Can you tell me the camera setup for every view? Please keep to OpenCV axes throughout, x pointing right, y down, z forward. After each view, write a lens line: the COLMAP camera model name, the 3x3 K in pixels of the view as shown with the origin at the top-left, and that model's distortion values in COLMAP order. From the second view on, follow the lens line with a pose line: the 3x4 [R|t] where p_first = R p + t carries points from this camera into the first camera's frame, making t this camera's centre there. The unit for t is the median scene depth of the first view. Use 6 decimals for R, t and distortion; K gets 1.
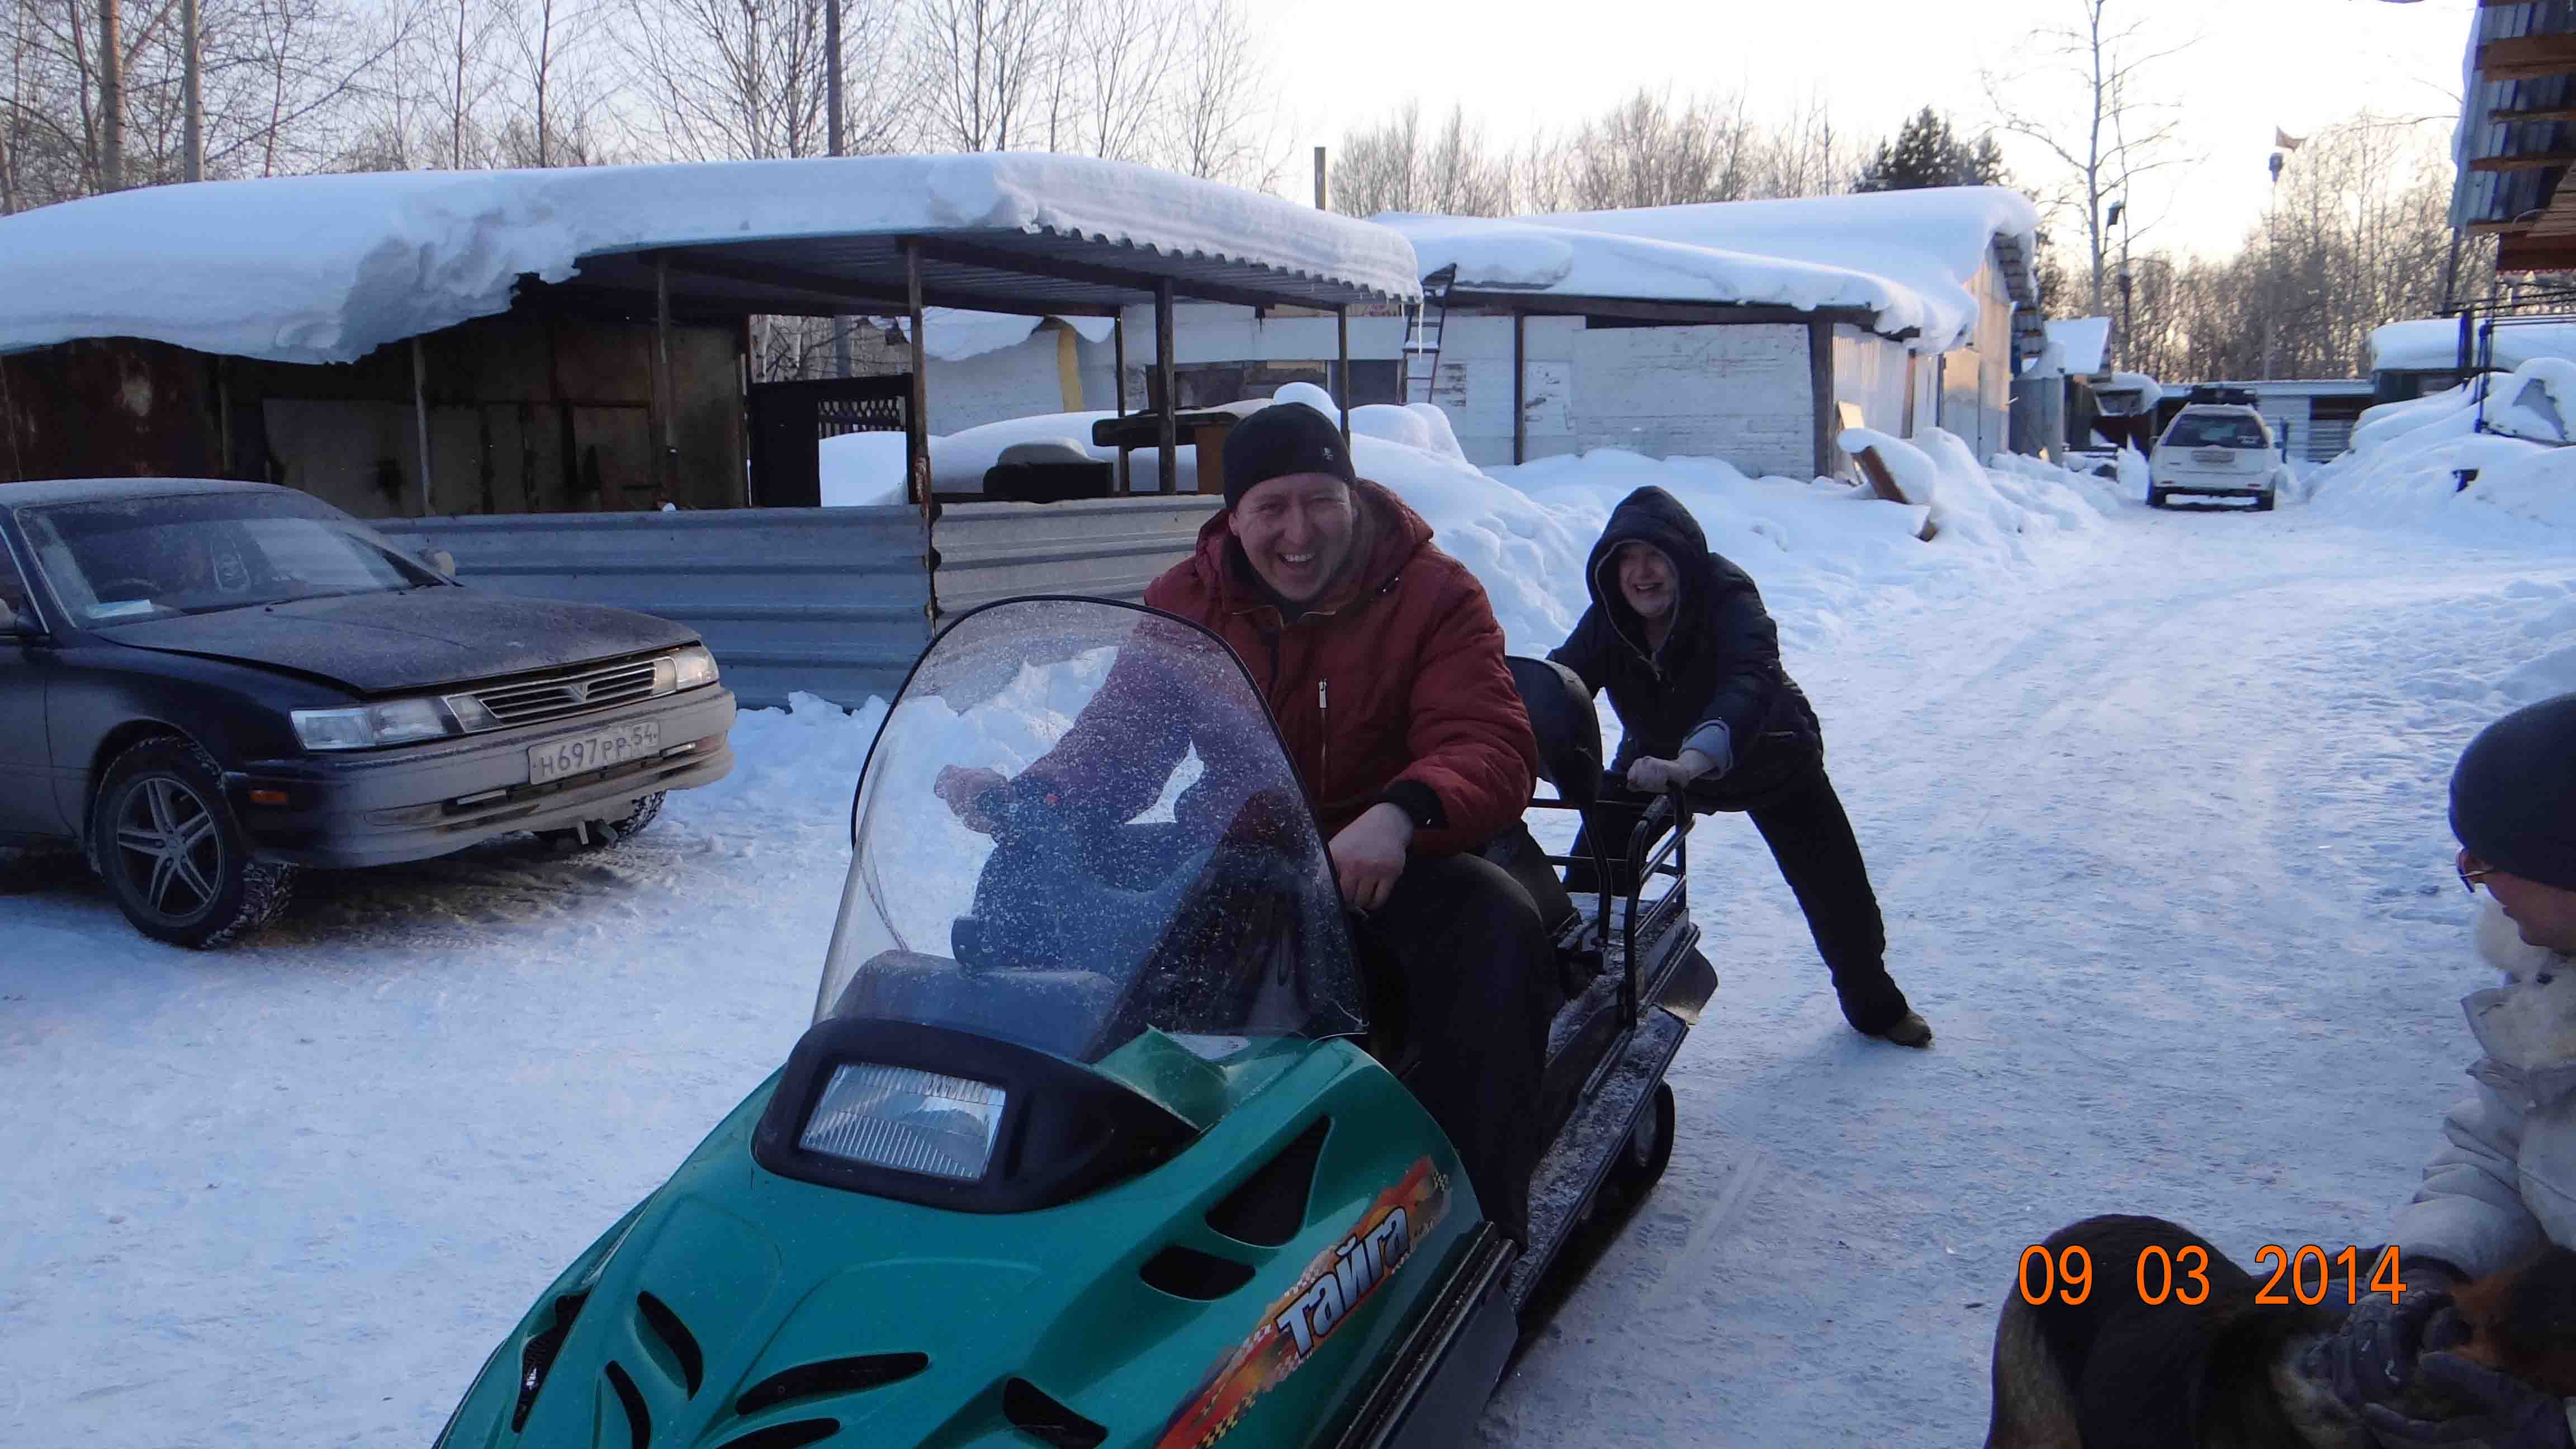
lens RADIAL K [[2025.6, 0, 1182.8], [0, 2025.6, 714.8], [0, 0, 1]] dist [-0.033501, 0.013190]
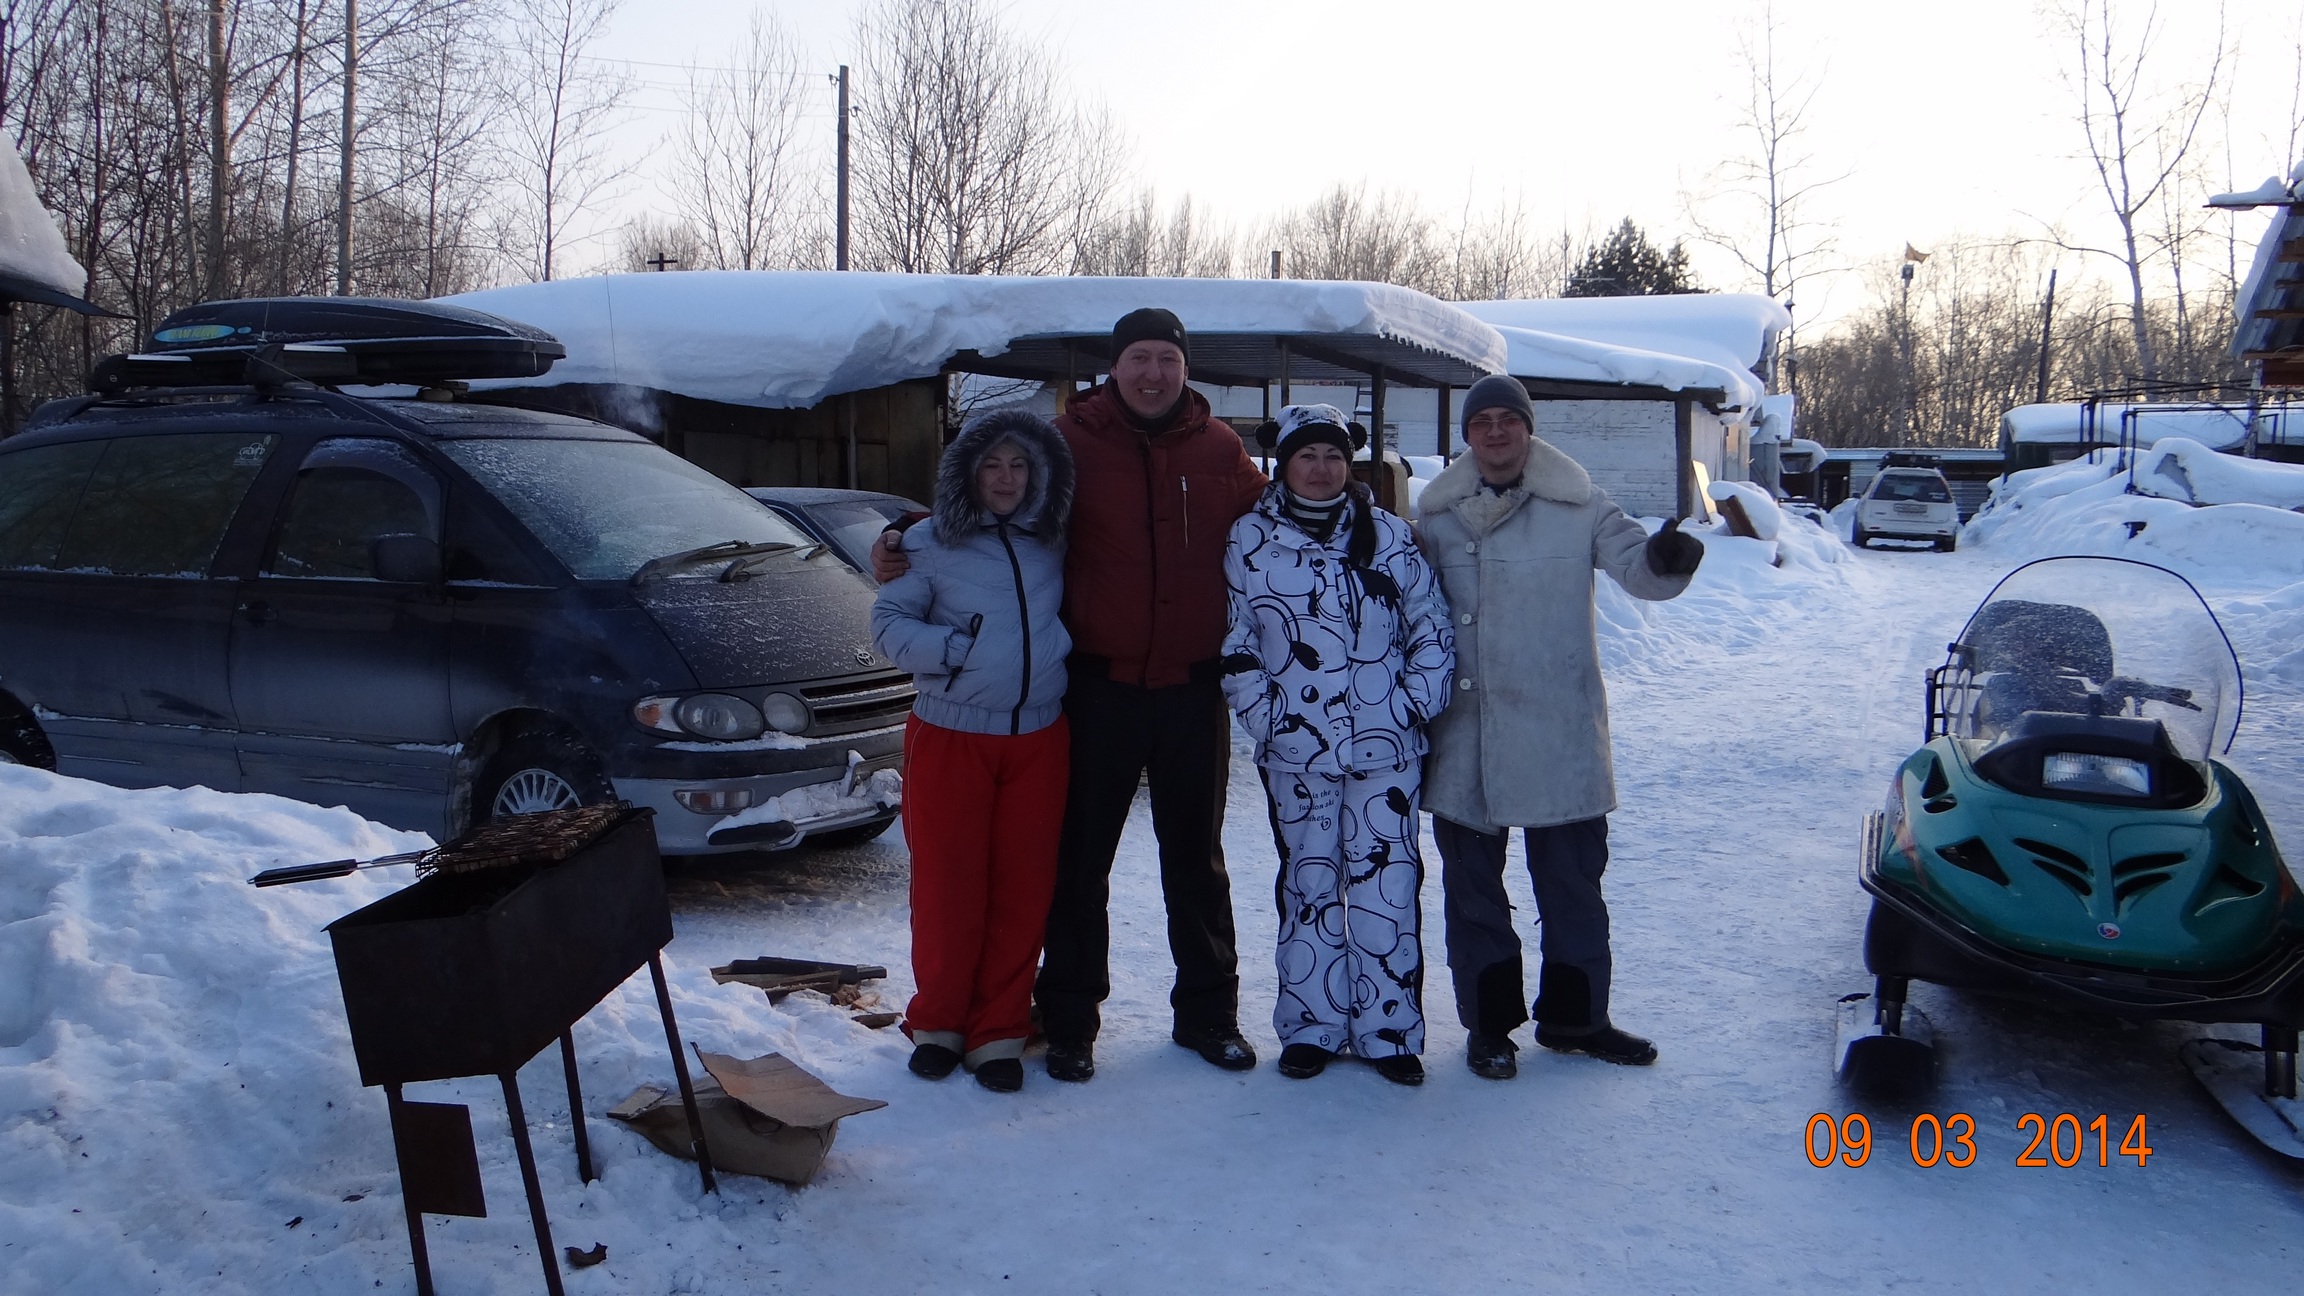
lens RADIAL K [[1767.9, 0, 1148.8], [0, 1767.9, 629.9], [0, 0, 1]] dist [-0.001653, -0.014189]
pose [[0.994423, 0.014278, 0.104492, -0.149872], [-0.009059, 0.998696, -0.050244, 0.015297], [-0.105073, 0.049017, 0.993256, -0.097177]]
